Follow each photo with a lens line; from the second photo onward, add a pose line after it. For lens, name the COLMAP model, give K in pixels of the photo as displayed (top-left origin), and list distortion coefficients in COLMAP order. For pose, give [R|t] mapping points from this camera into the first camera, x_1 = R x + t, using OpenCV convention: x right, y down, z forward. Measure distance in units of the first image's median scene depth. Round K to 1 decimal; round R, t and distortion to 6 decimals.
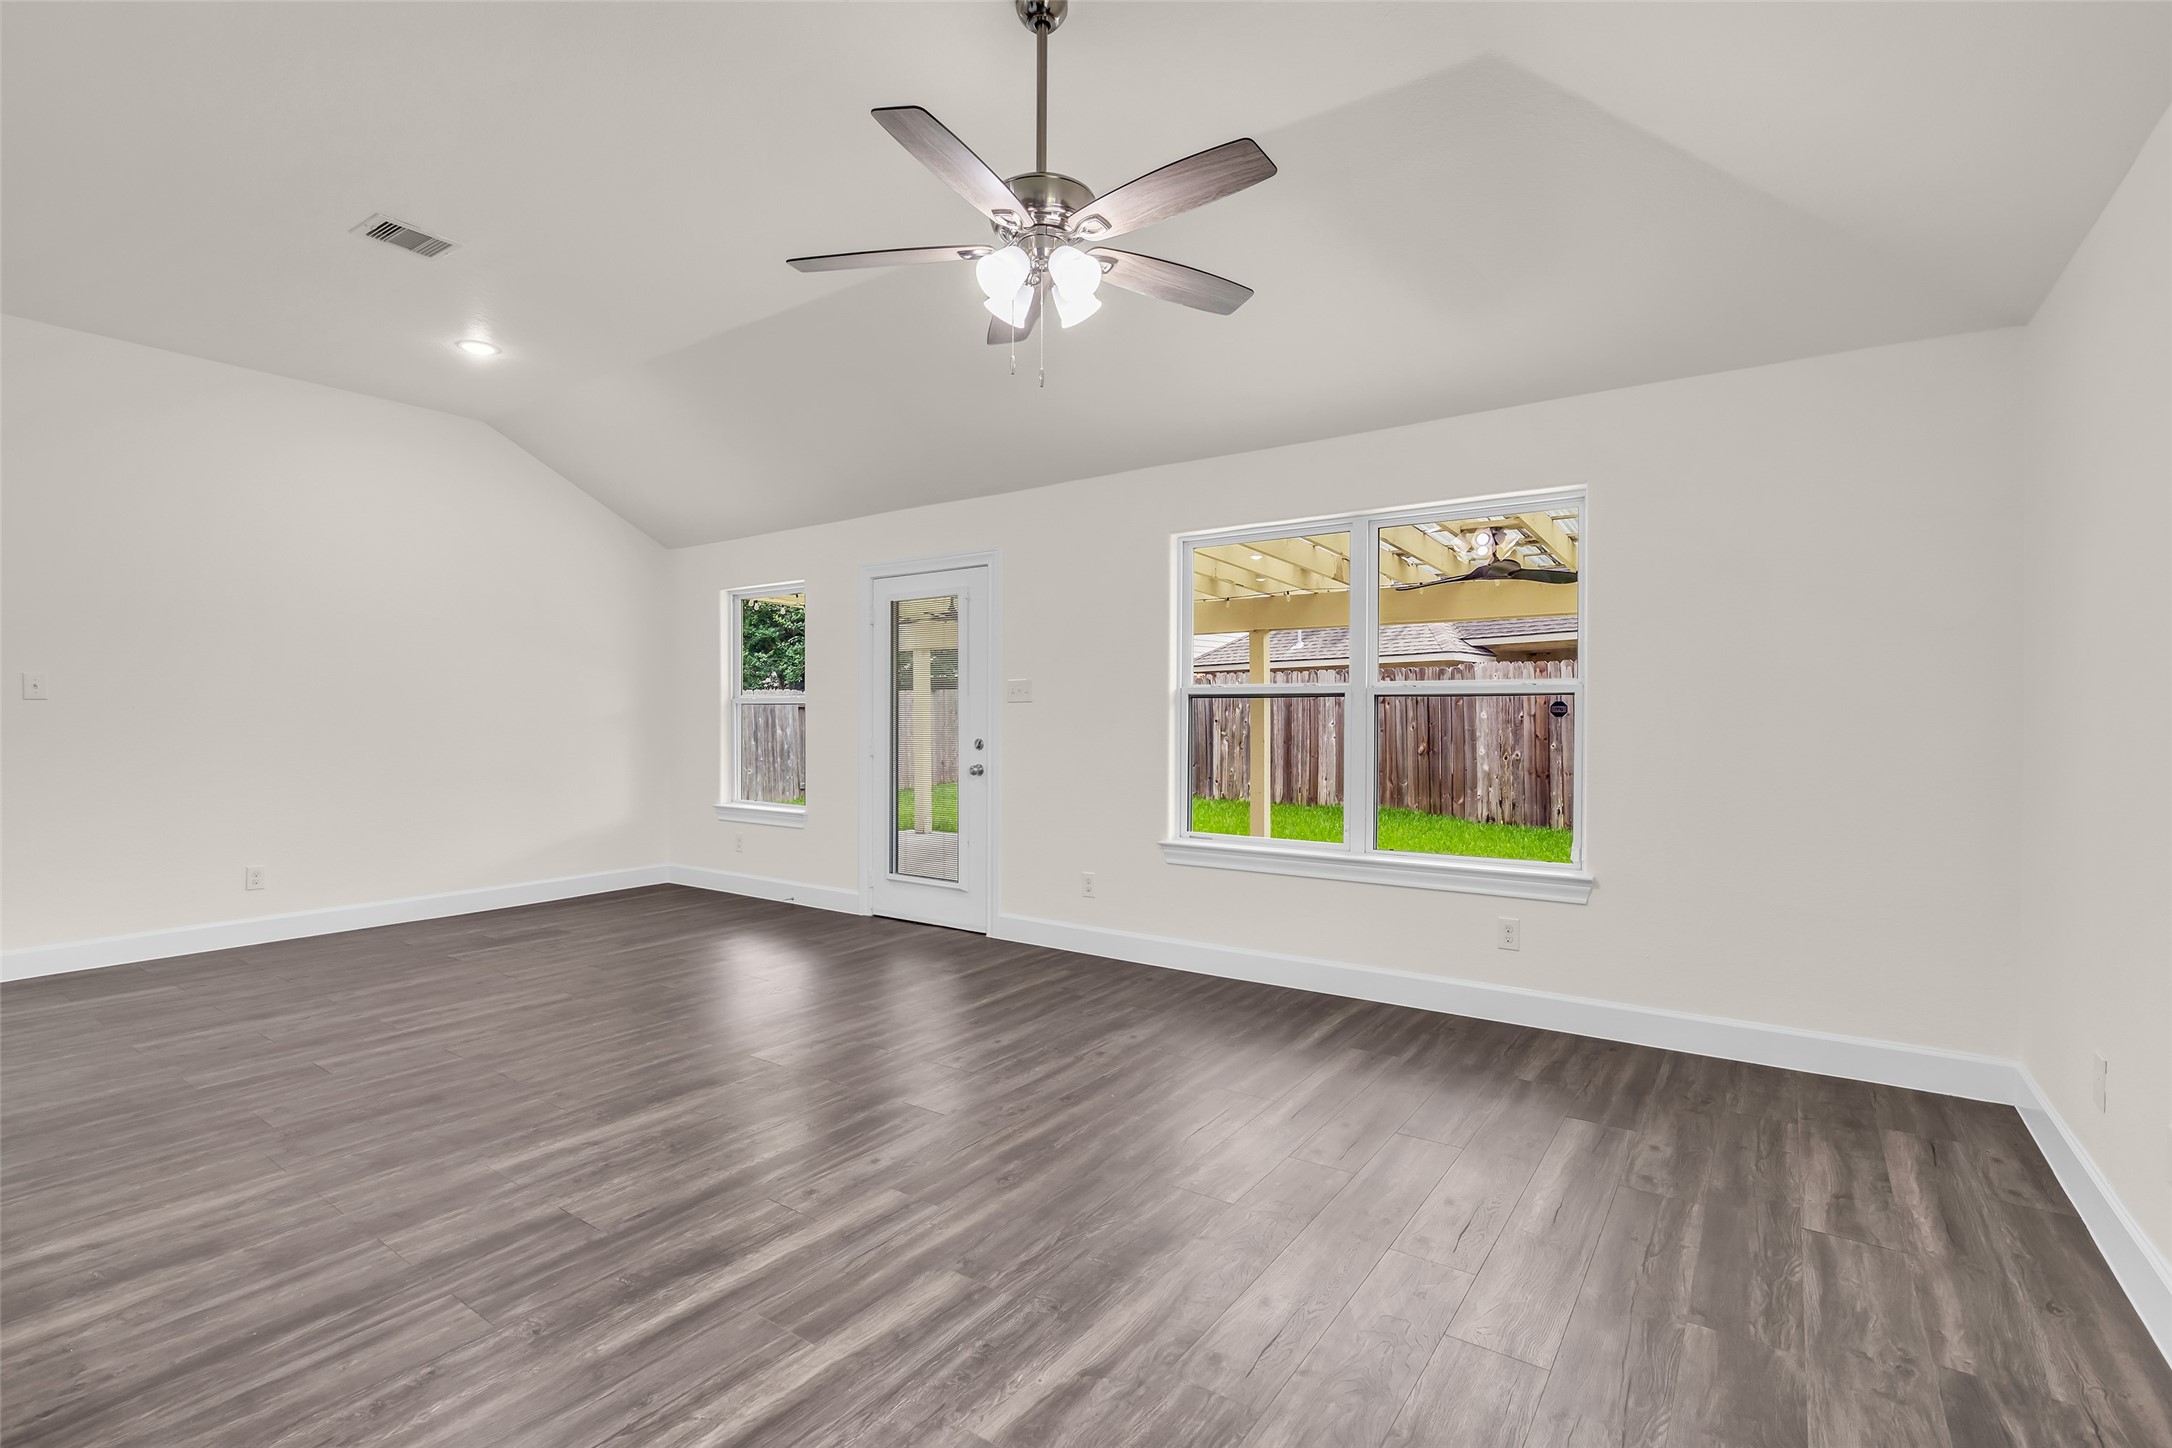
lens RADIAL K [[1004.1, 0, 1079.6], [0, 1004.1, 727.6], [0, 0, 1]] dist [-0.014593, 0.001731]
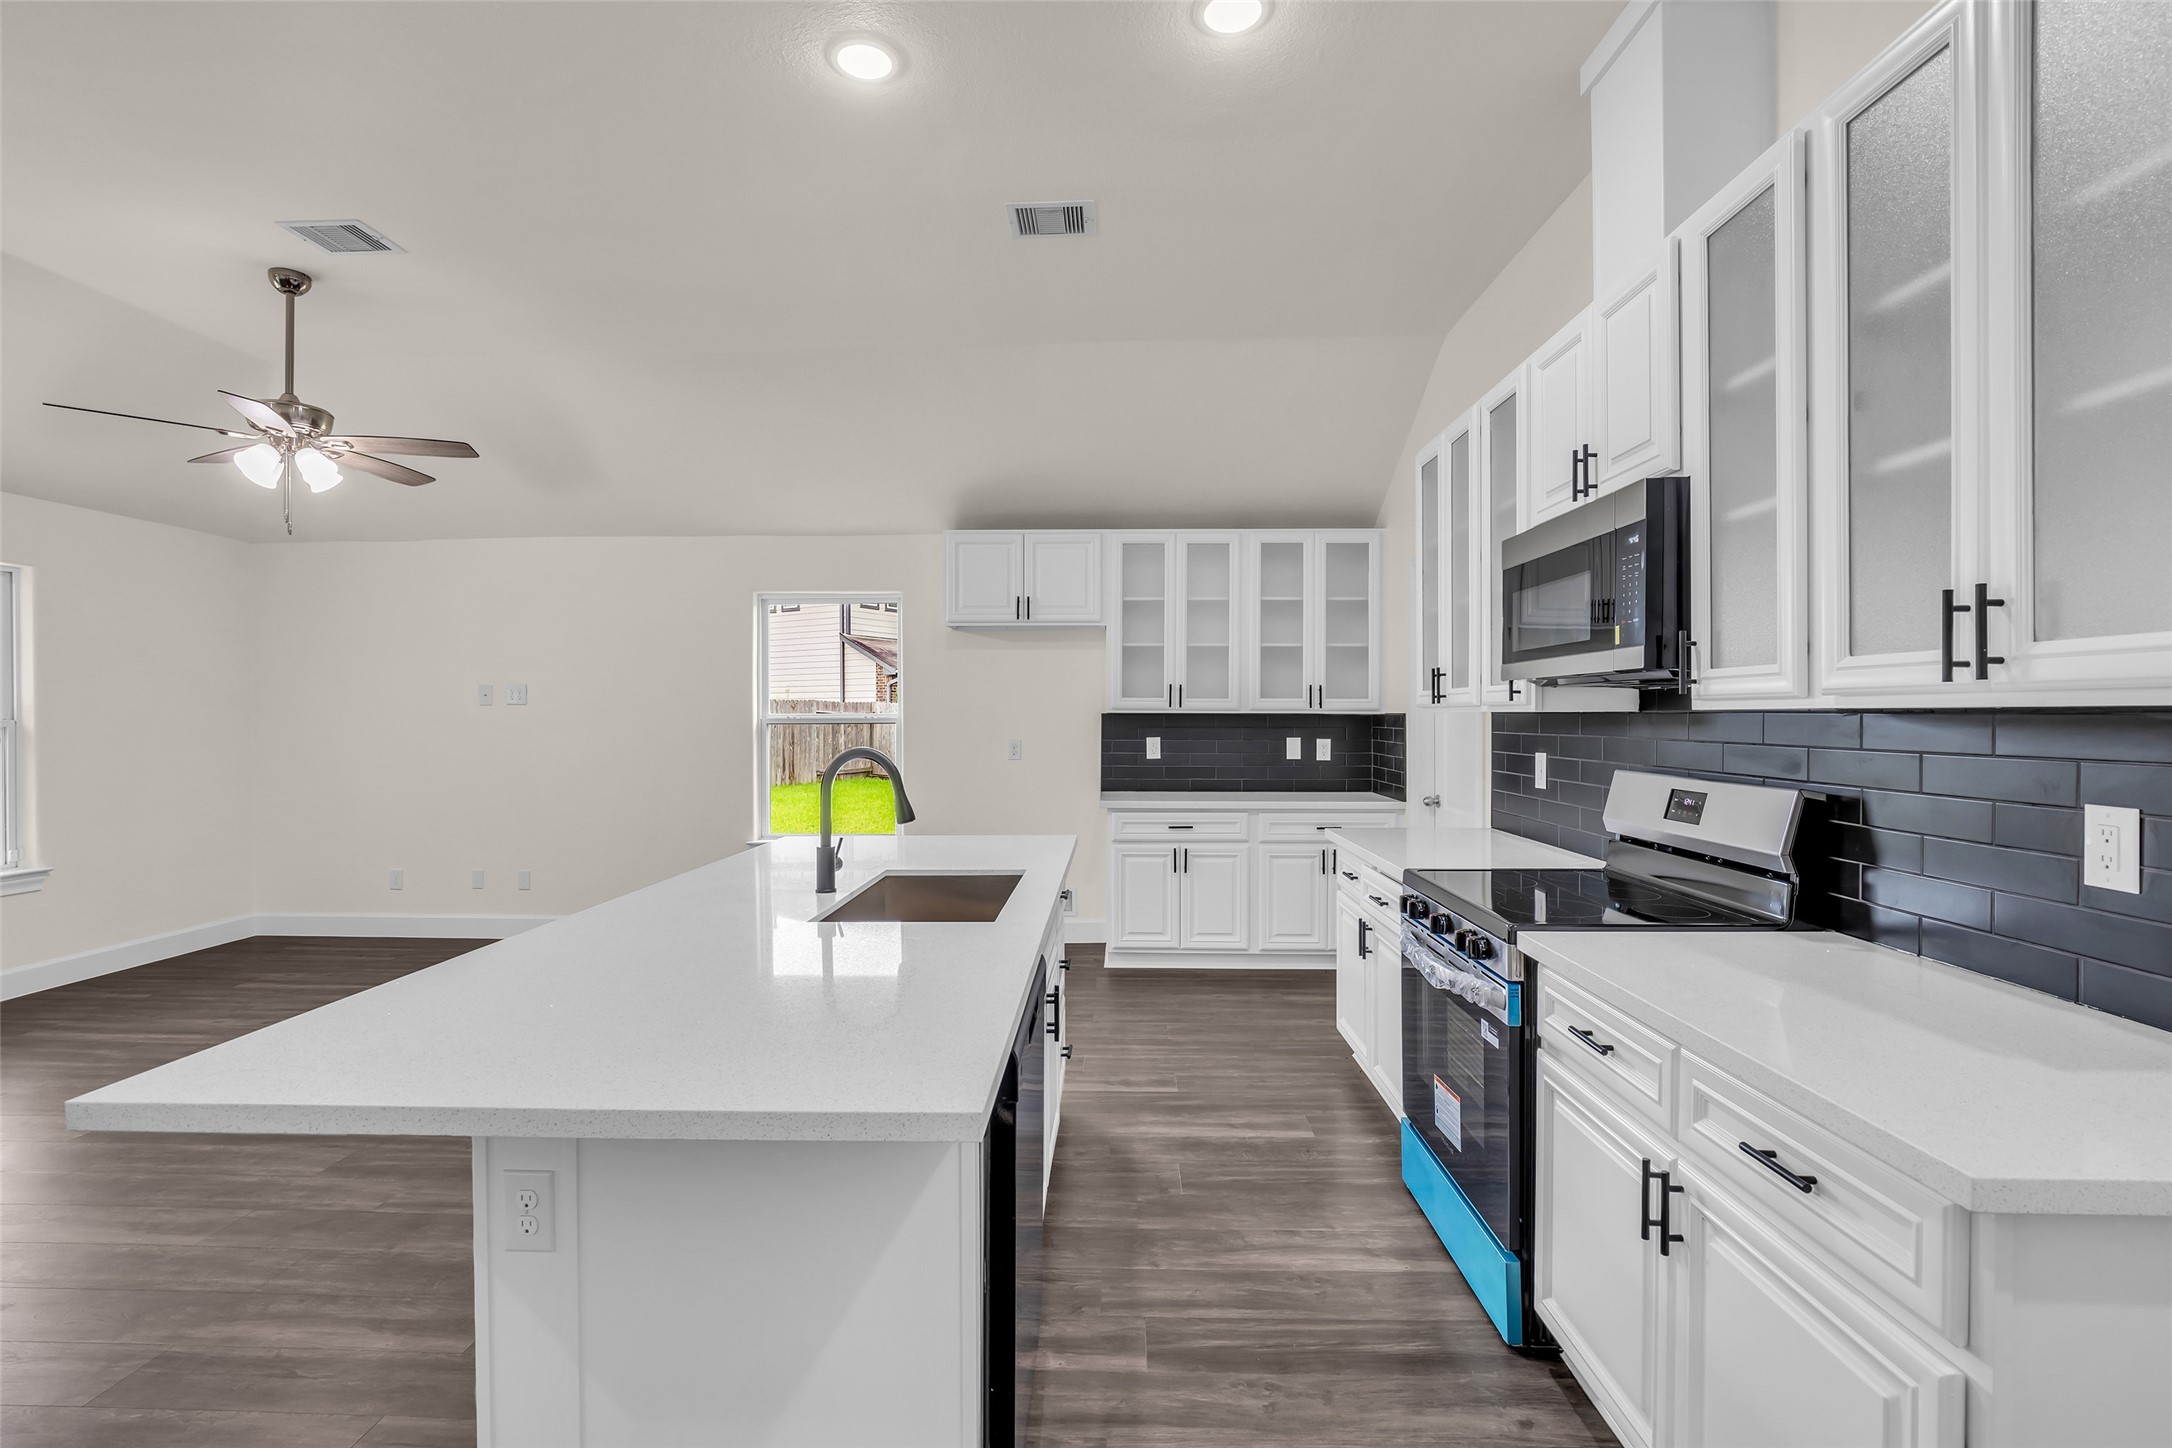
lens RADIAL K [[1004.1, 0, 1075.3], [0, 1004.1, 716.3], [0, 0, 1]] dist [-0.014593, 0.001731]
pose [[-0.549646, -0.000895, 0.835397, -1.226517], [0.009349, 0.999930, 0.007222, -0.043450], [-0.835345, 0.011780, -0.549600, 0.537033]]
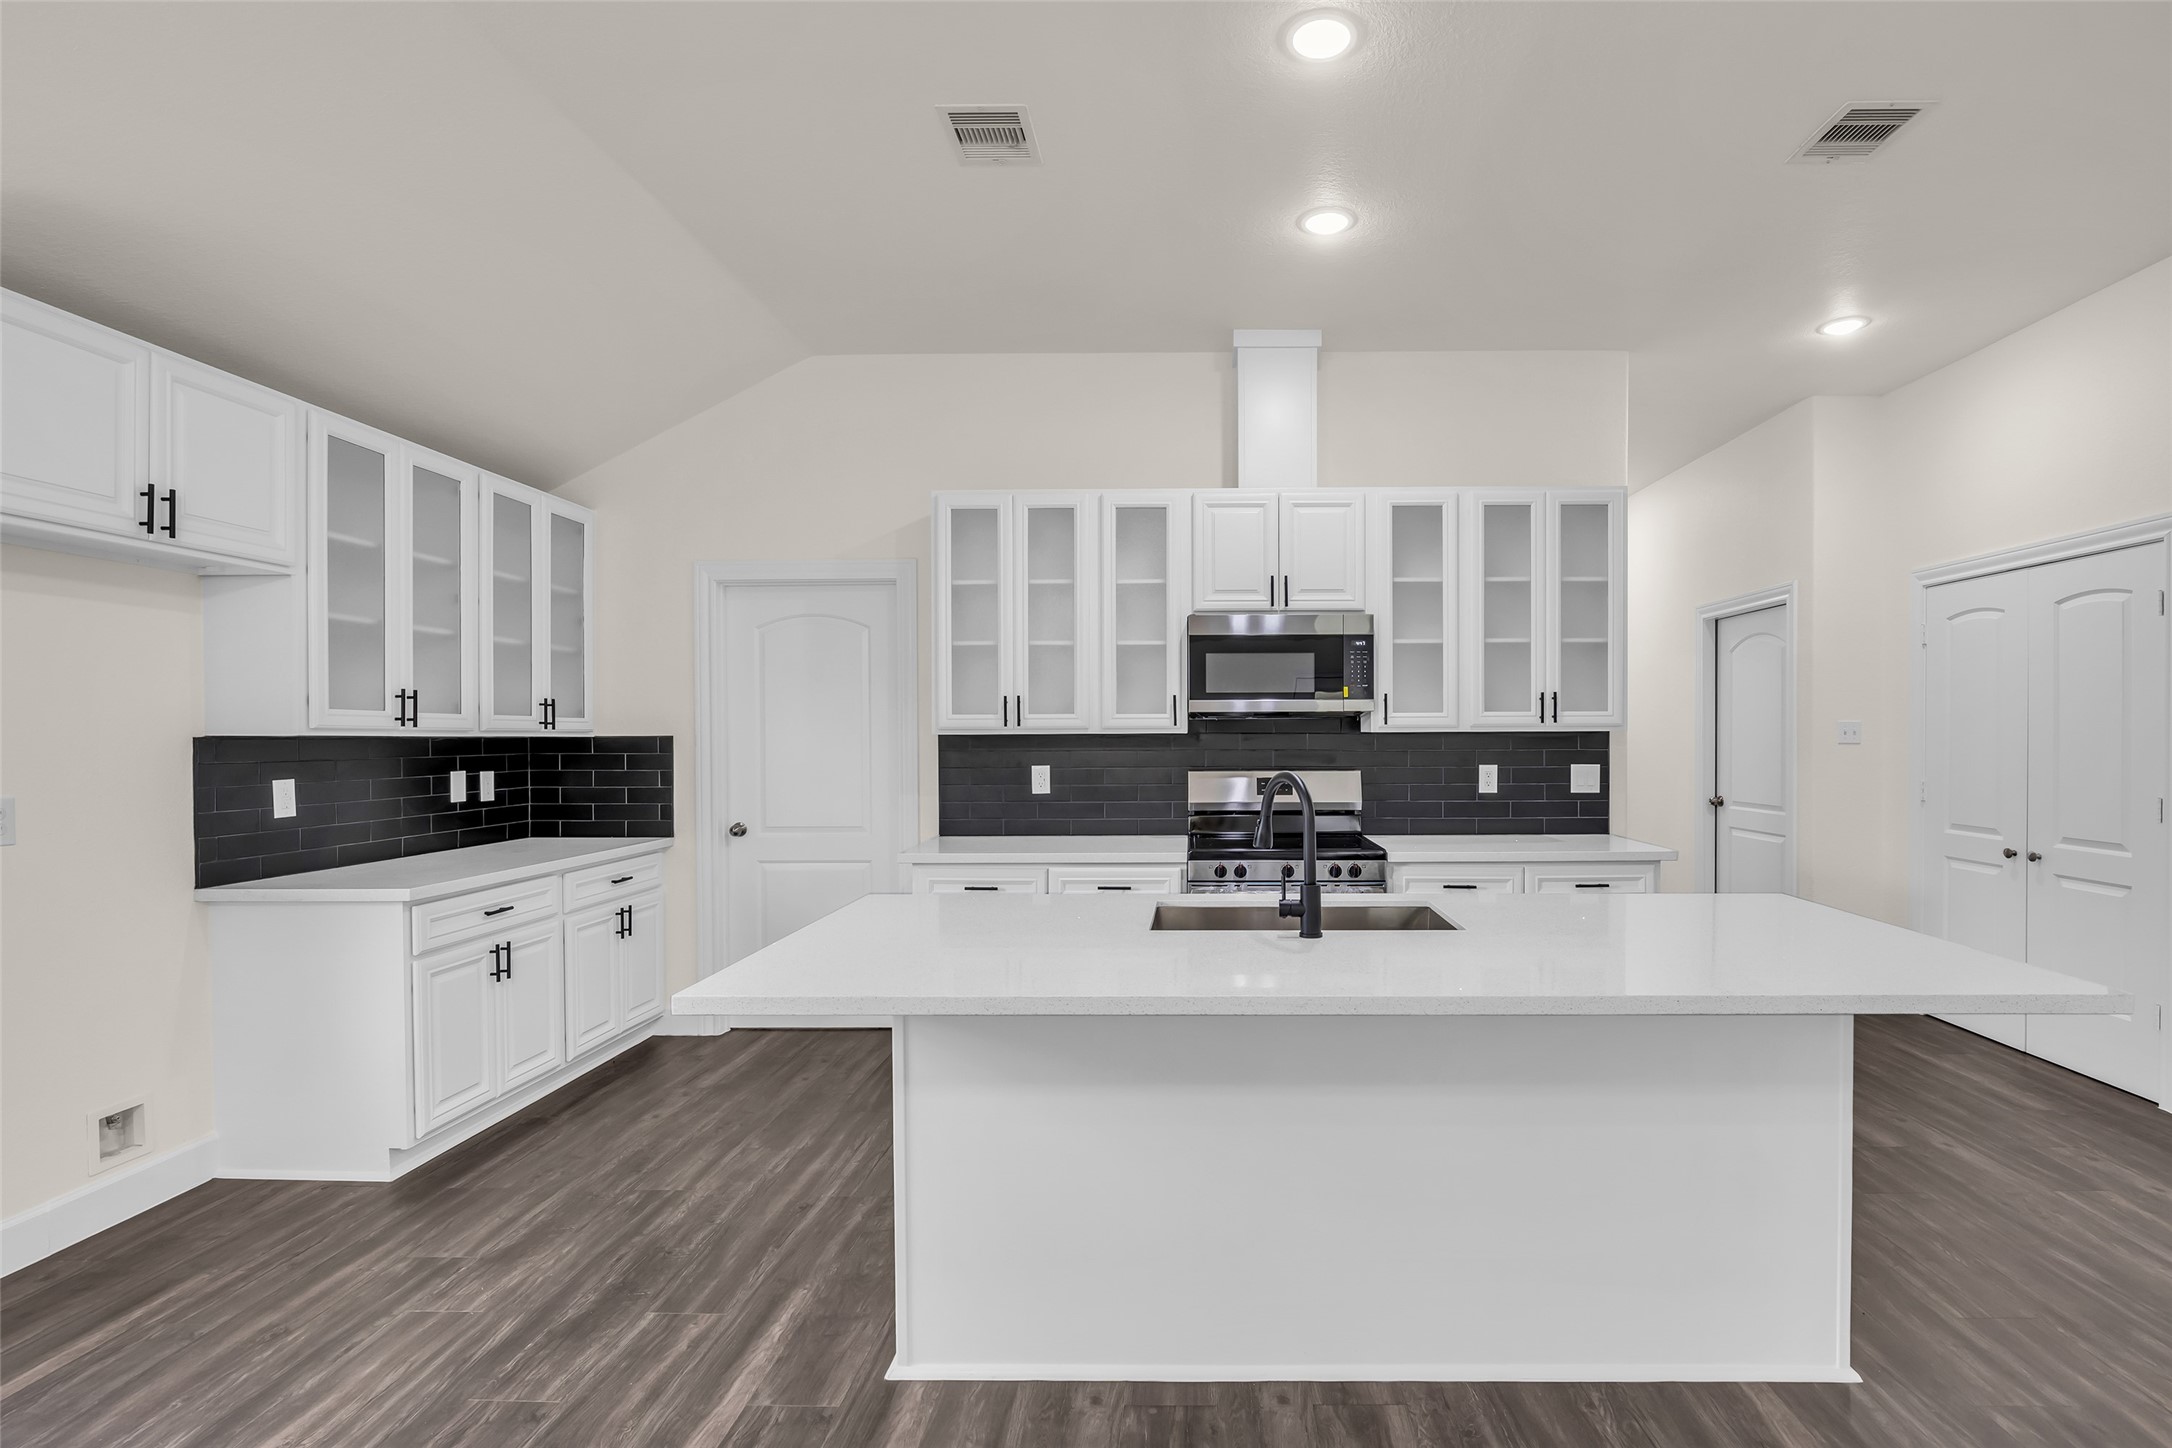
lens RADIAL K [[1004.1, 0, 1149.7], [0, 1004.1, 744.2], [0, 0, 1]] dist [-0.014593, 0.001731]
pose [[-0.823552, 0.009217, -0.567165, -0.197370], [-0.001350, 0.999833, 0.018208, -0.046167], [0.567238, 0.015761, -0.823403, 0.716990]]
